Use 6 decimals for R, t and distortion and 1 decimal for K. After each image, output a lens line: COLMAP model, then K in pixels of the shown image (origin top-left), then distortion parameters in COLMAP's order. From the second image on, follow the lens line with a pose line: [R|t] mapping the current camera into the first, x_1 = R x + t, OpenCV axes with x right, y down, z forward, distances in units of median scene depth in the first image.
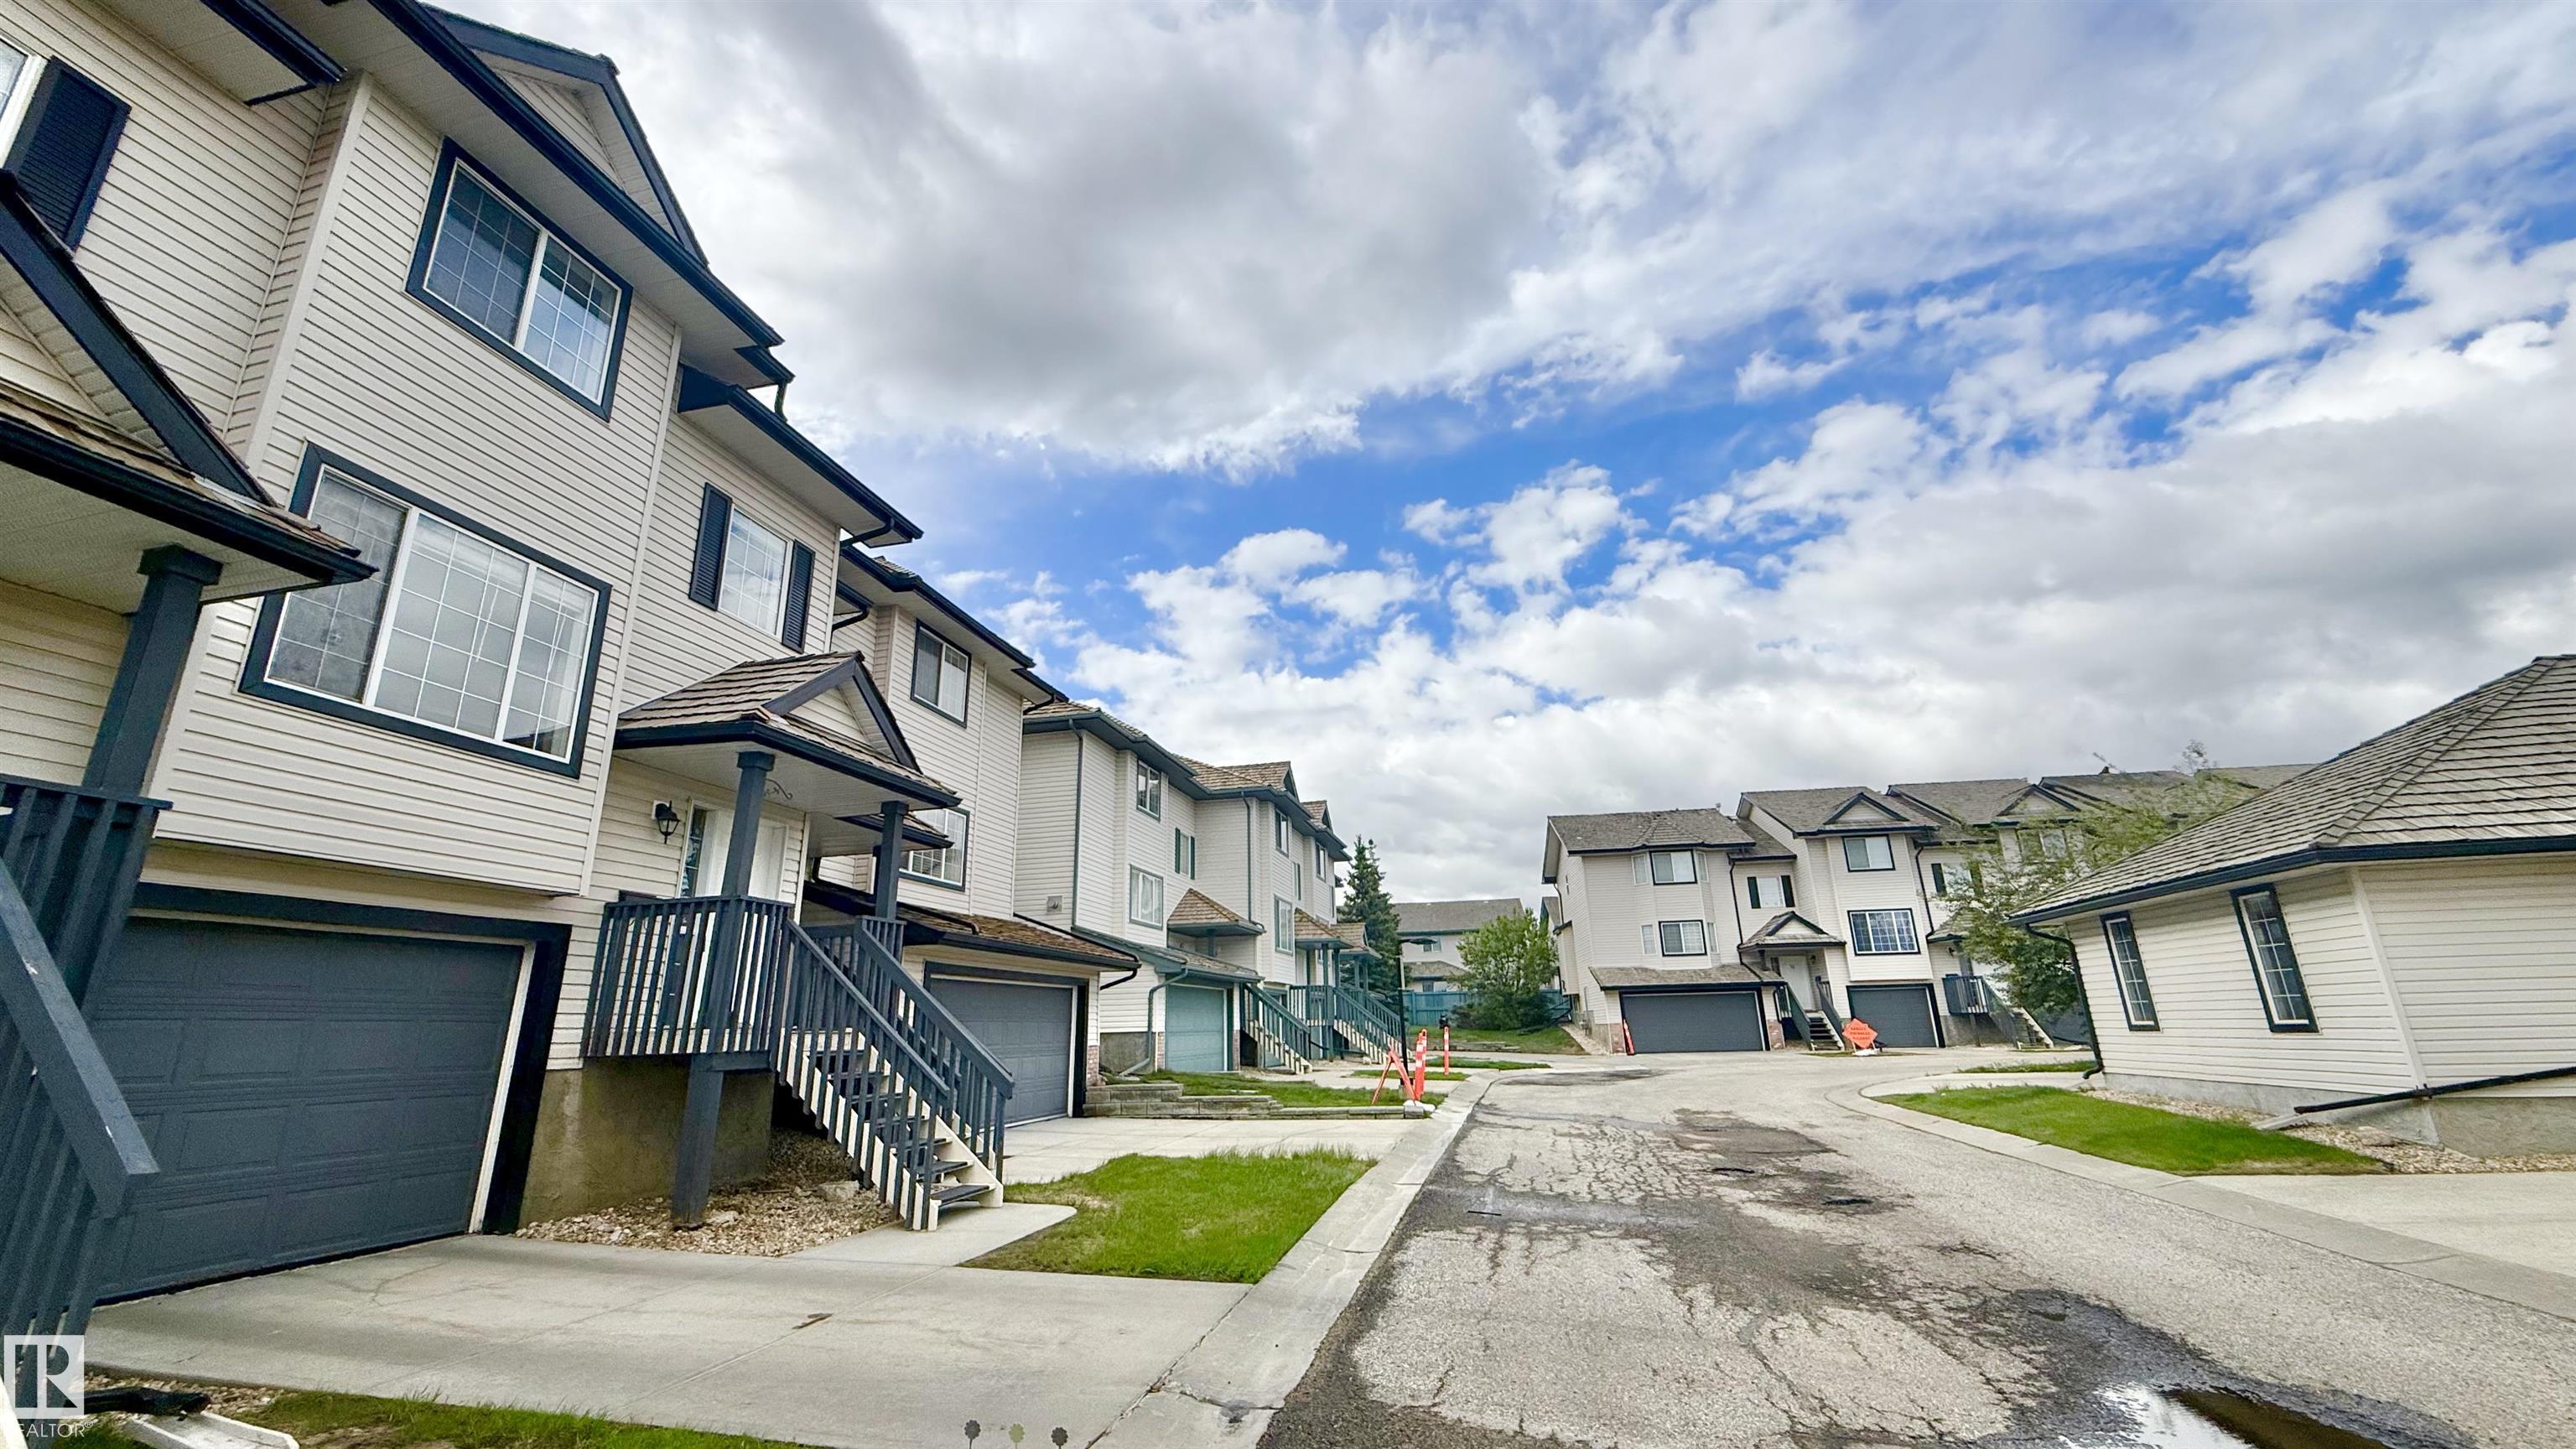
lens RADIAL K [[1027.0, 0, 1288.0], [0, 1027.0, 724.5], [0, 0, 1]] dist [0.000091, 0.000411]
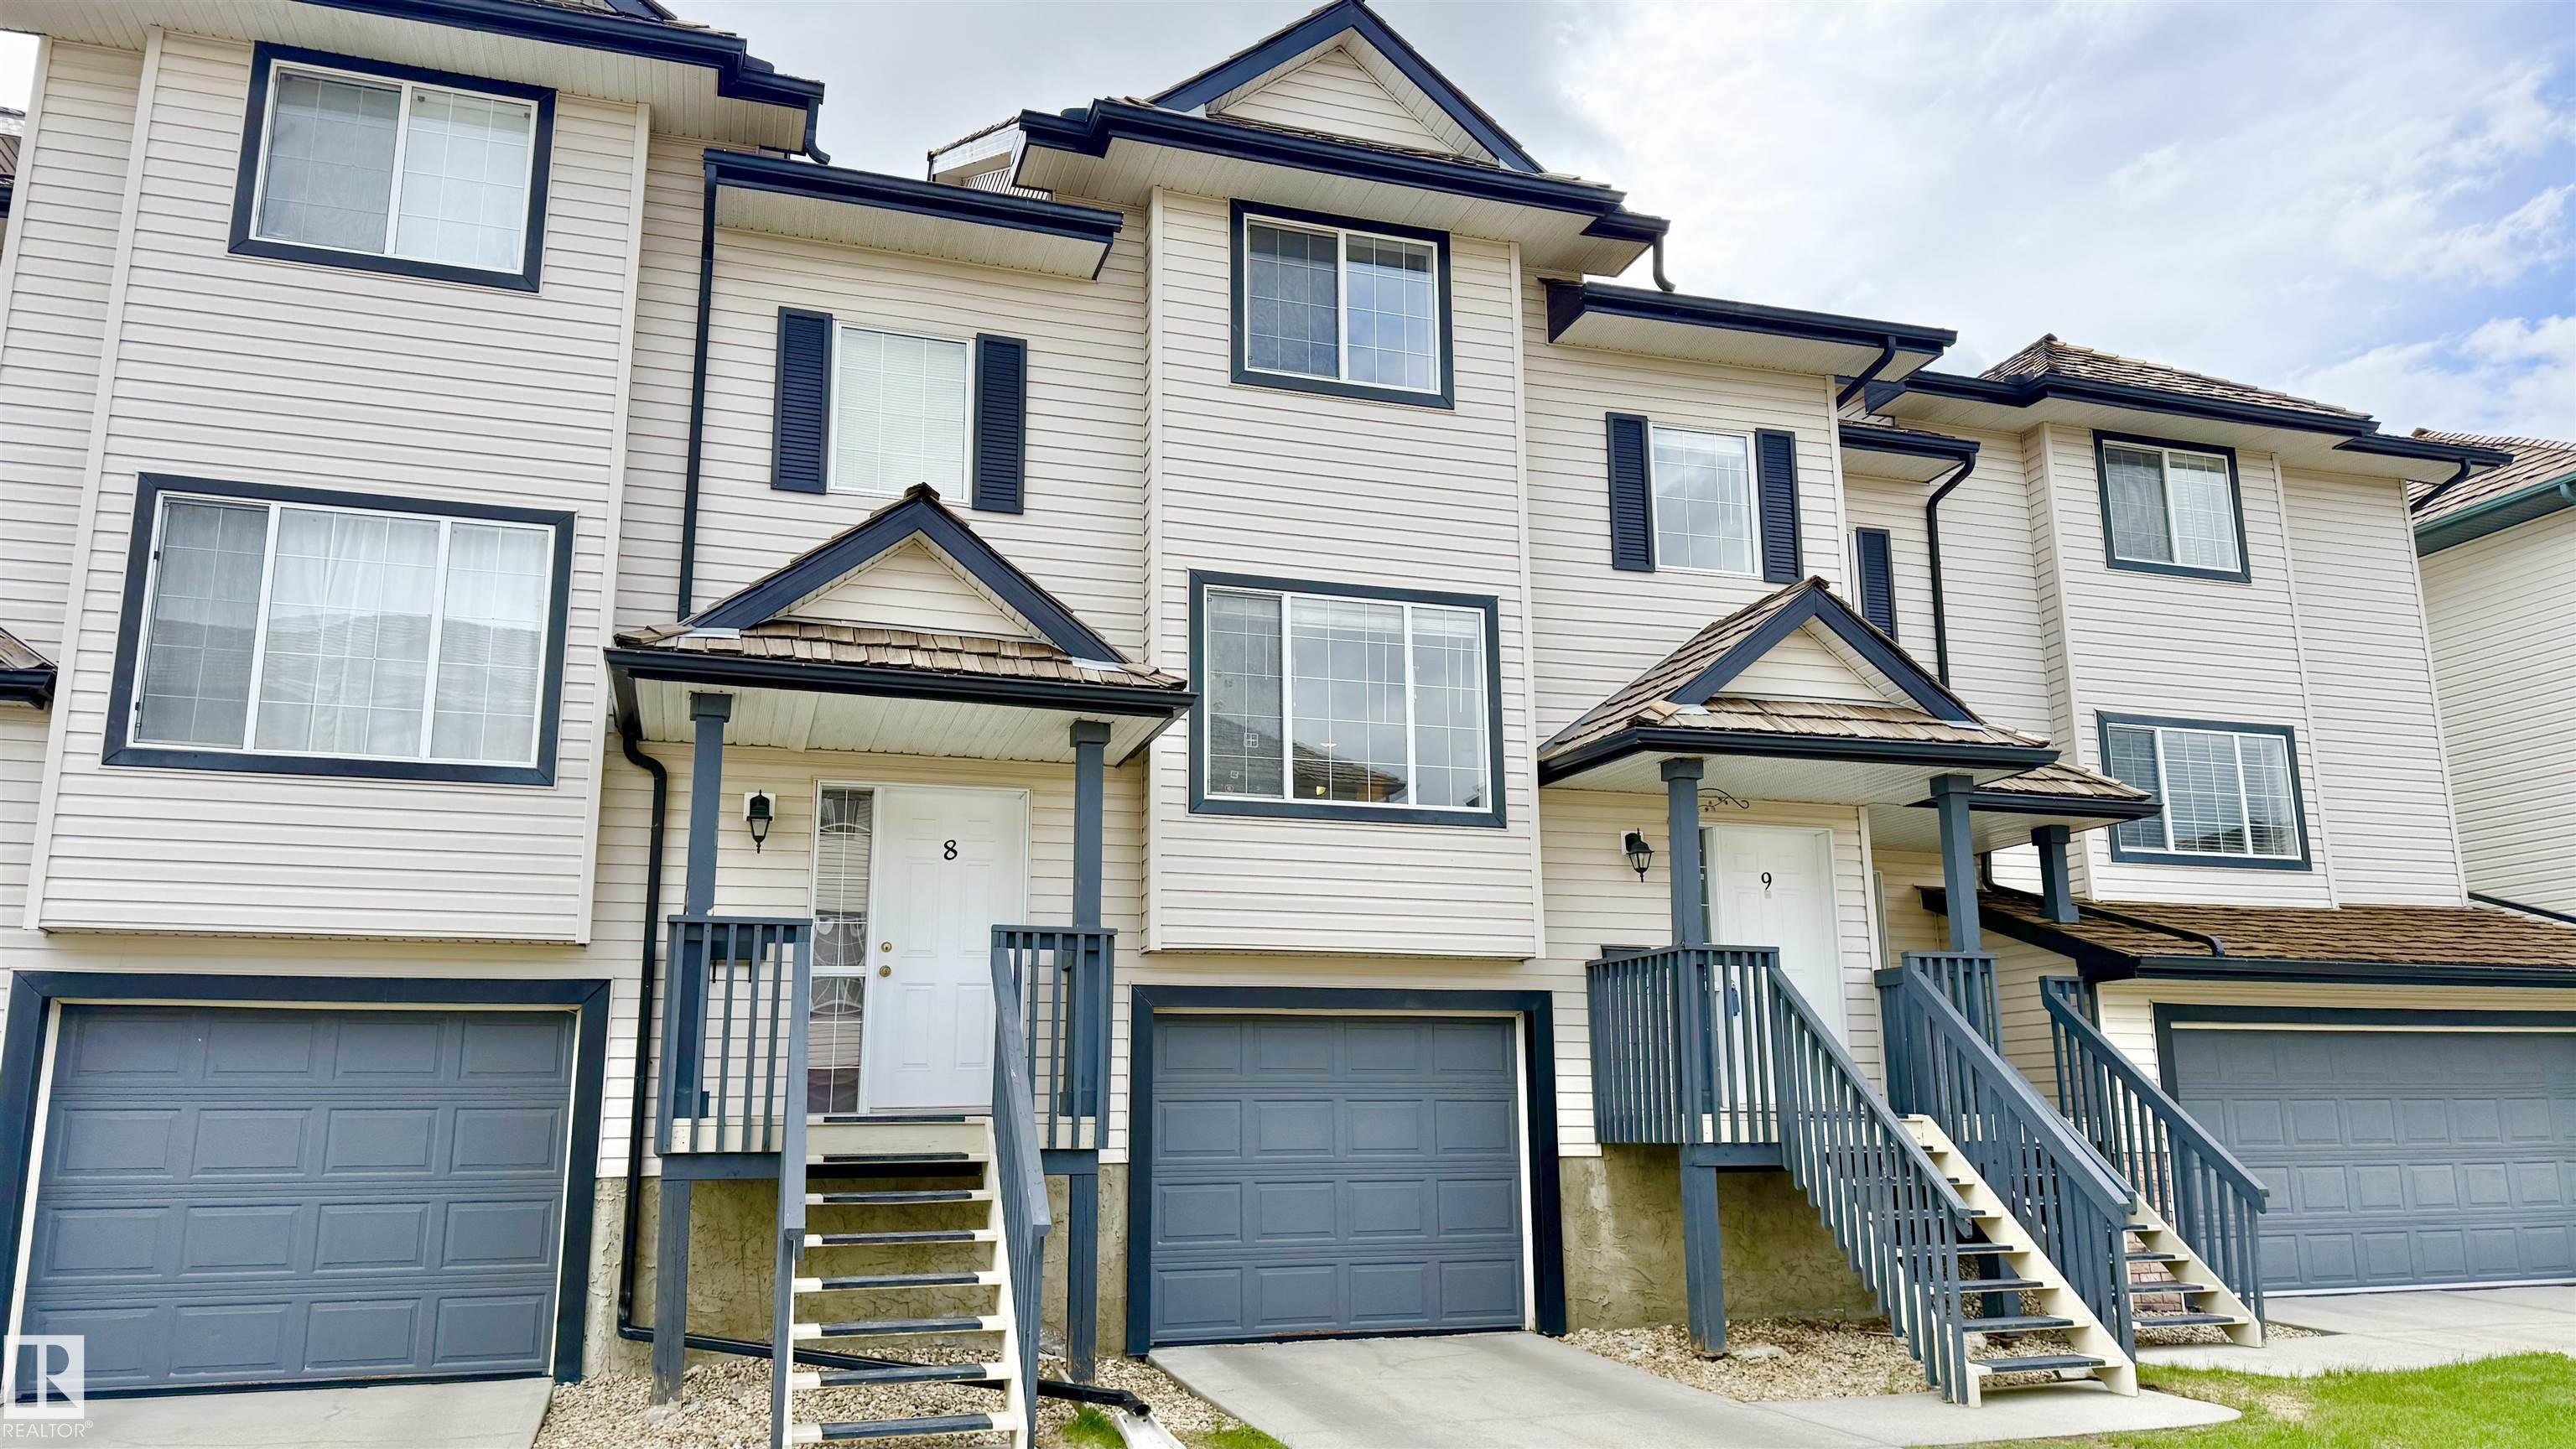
lens RADIAL K [[1806.1, 0, 1288.0], [0, 1806.1, 724.5], [0, 0, 1]] dist [0.159921, -0.222605]
pose [[0.516301, -0.168716, -0.839624, 0.491449], [0.244292, 0.968683, -0.044430, -0.008137], [0.820825, -0.182174, 0.541348, 0.028979]]
